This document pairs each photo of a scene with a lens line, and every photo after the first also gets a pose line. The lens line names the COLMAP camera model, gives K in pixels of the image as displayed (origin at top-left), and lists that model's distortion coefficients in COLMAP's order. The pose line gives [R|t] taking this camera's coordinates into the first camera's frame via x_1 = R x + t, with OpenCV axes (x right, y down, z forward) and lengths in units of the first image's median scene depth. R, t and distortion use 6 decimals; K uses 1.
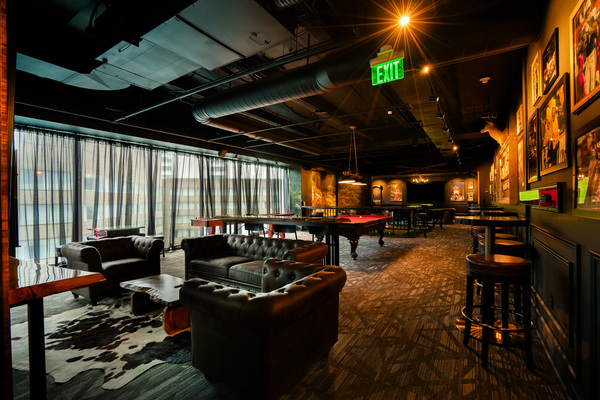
lens RADIAL K [[275.9, 0, 300.0], [0, 275.9, 200.0], [0, 0, 1]] dist [-0.021613, 0.001142]
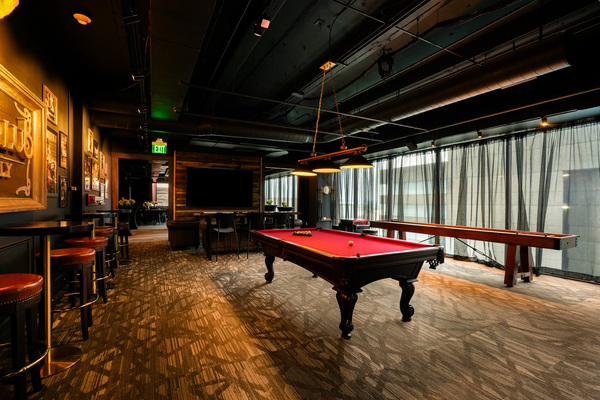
lens RADIAL K [[275.9, 0, 300.0], [0, 275.9, 200.0], [0, 0, 1]] dist [-0.021613, 0.001142]
pose [[-0.486406, 0.011495, -0.873657, 0.990871], [-0.004292, 0.999870, 0.015545, -0.025206], [0.873722, 0.011311, -0.486294, 1.759318]]
